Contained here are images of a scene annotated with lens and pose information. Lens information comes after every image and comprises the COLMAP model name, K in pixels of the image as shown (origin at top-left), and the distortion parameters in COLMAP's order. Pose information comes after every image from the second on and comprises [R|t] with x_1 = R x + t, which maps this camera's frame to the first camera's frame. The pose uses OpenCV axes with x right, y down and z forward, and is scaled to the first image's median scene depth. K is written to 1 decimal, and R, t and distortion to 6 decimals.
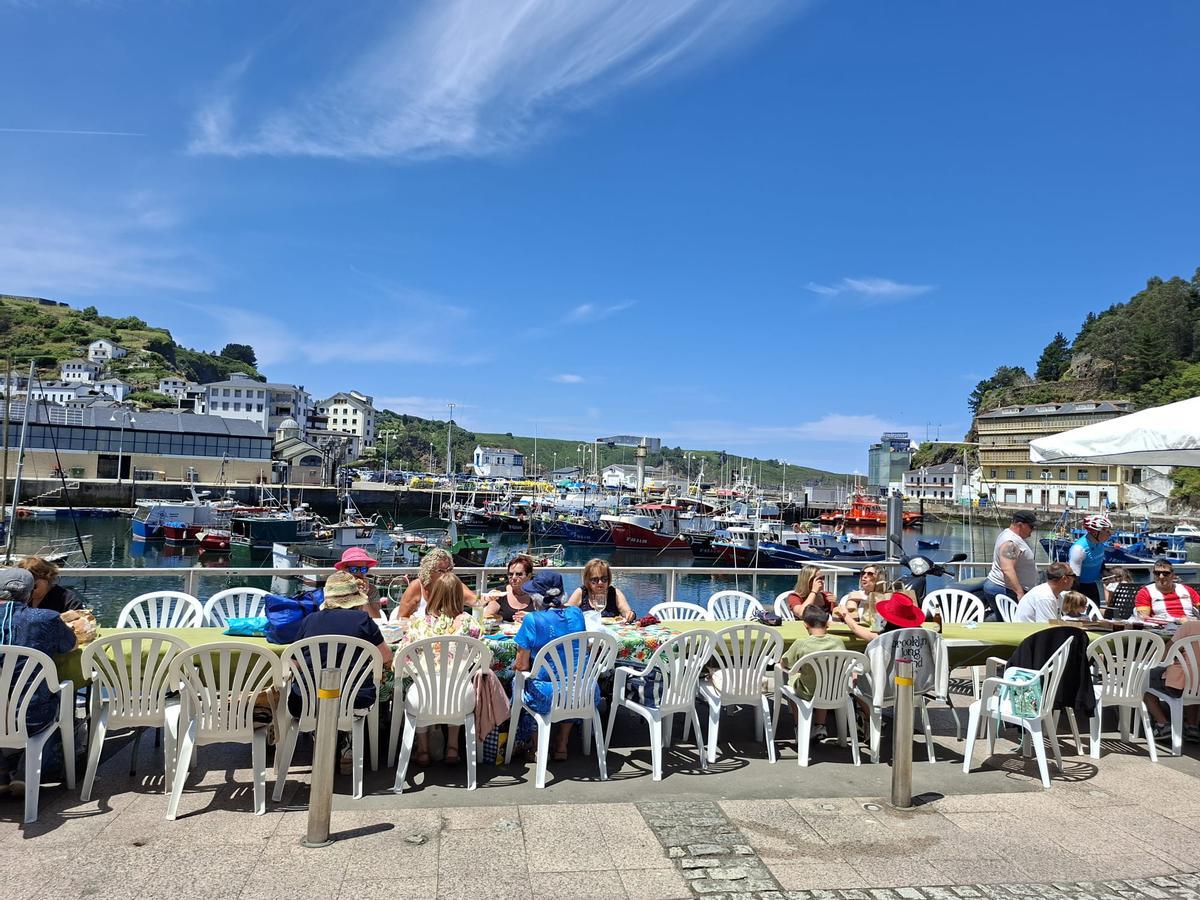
lens RADIAL K [[834.8, 0, 603.4], [0, 834.8, 445.3], [0, 0, 1]] dist [0.079239, -0.075259]
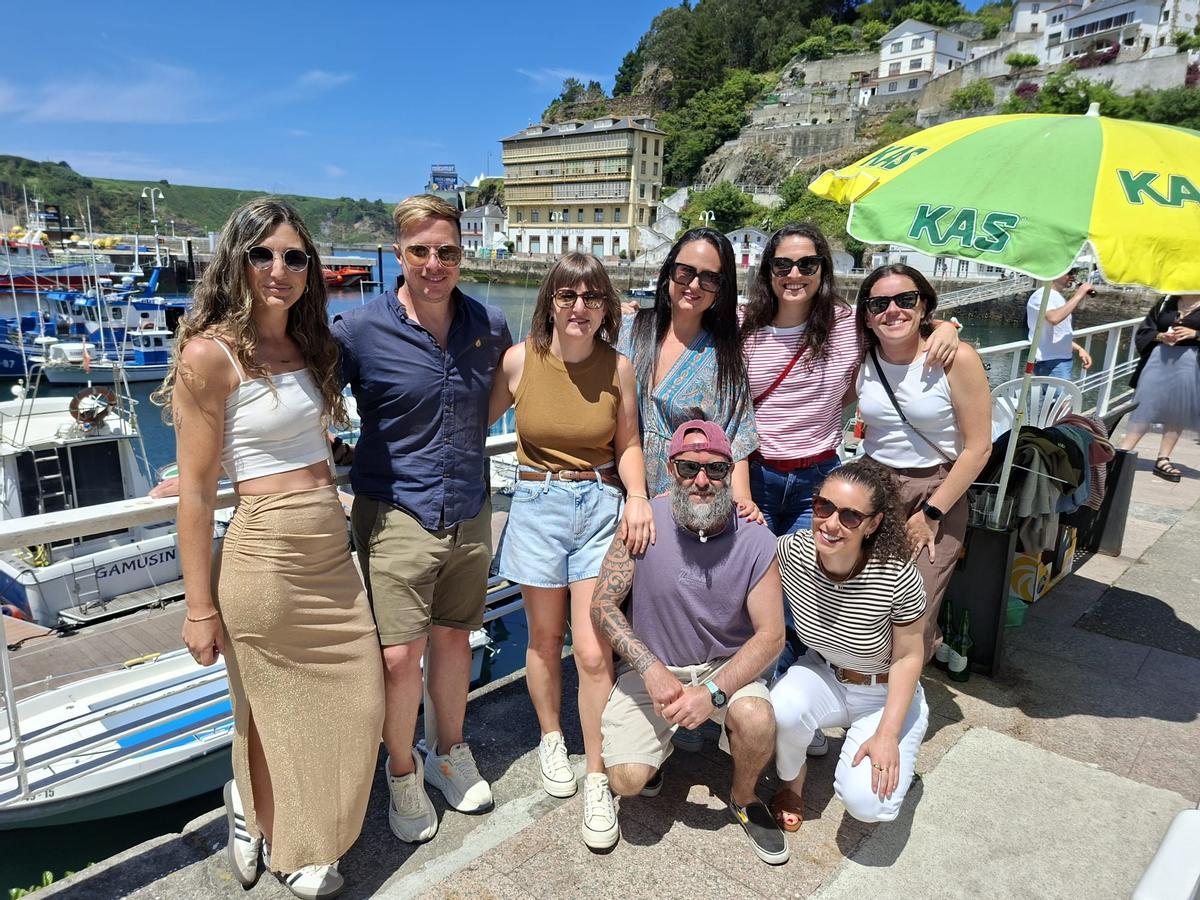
lens RADIAL K [[850.2, 0, 588.9], [0, 850.2, 456.7], [0, 0, 1]] dist [0.116093, -0.148781]
pose [[0.960814, -0.078602, 0.265817, 0.280350], [-0.000385, 0.958574, 0.284842, 0.019810], [-0.277195, -0.273782, 0.920981, 0.164763]]
